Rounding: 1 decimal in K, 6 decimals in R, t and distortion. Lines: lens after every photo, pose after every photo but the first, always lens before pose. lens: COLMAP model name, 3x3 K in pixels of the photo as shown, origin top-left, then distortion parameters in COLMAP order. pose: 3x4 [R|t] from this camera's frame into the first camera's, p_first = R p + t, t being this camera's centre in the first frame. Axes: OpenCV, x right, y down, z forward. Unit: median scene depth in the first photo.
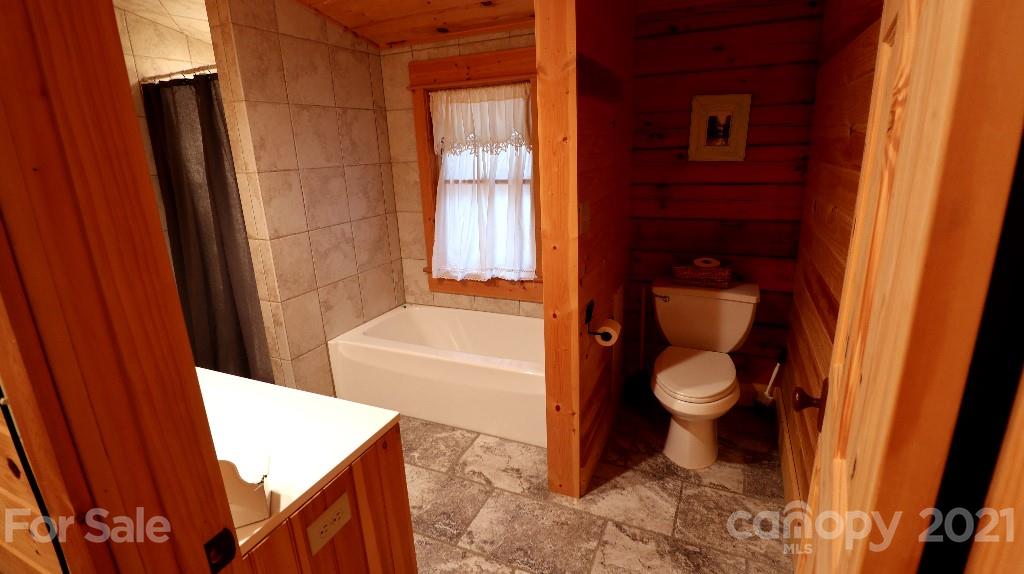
lens RADIAL K [[472.5, 0, 512.6], [0, 472.5, 277.6], [0, 0, 1]] dist [-0.002739, -0.012393]
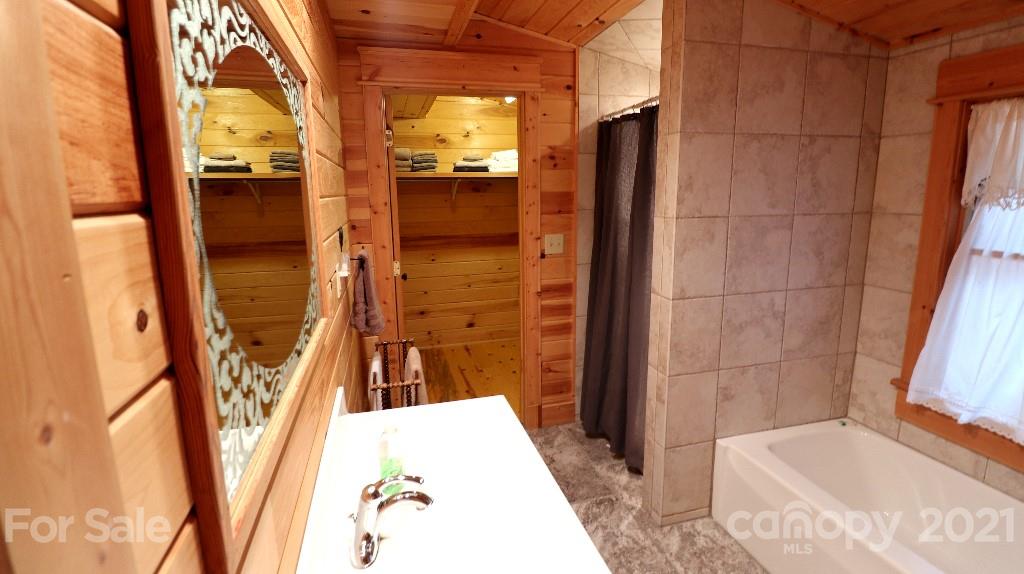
lens RADIAL K [[472.5, 0, 518.1], [0, 472.5, 276.0], [0, 0, 1]] dist [-0.002739, -0.012393]
pose [[0.639893, 0.167626, -0.749959, -0.069786], [-0.218903, 0.975247, 0.031204, -0.074139], [0.736626, 0.144201, 0.660748, 0.221965]]
